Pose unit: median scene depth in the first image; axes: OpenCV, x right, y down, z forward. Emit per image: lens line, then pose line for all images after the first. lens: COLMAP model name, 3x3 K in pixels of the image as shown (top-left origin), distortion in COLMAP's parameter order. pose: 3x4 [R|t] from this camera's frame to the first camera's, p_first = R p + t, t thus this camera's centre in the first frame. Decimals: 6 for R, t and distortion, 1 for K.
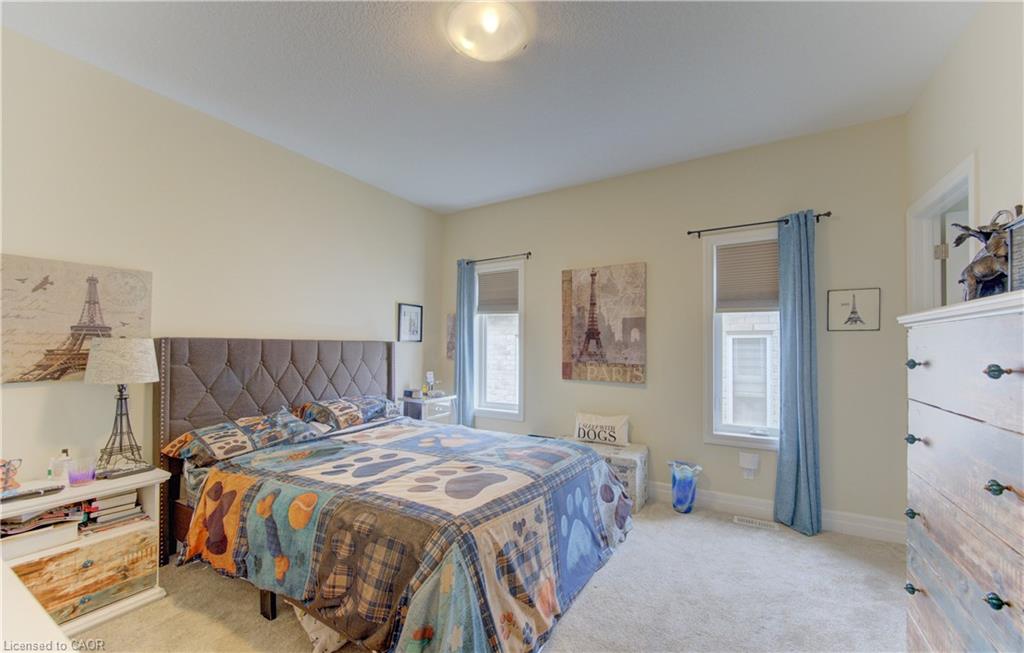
lens RADIAL K [[394.0, 0, 523.0], [0, 394.0, 354.4], [0, 0, 1]] dist [-0.001285, -0.000117]
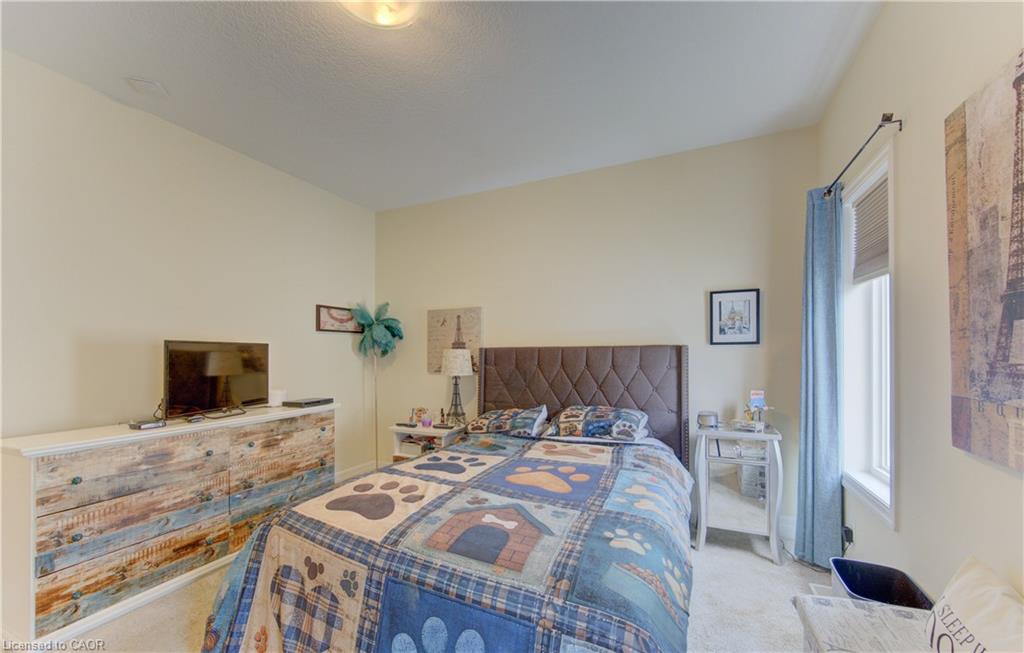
lens RADIAL K [[394.0, 0, 523.0], [0, 394.0, 354.4], [0, 0, 1]] dist [-0.001285, -0.000117]
pose [[0.102134, -0.001541, -0.994769, 0.573272], [-0.010651, 0.999940, -0.002643, -0.013185], [0.994714, 0.010865, 0.102111, 0.890040]]
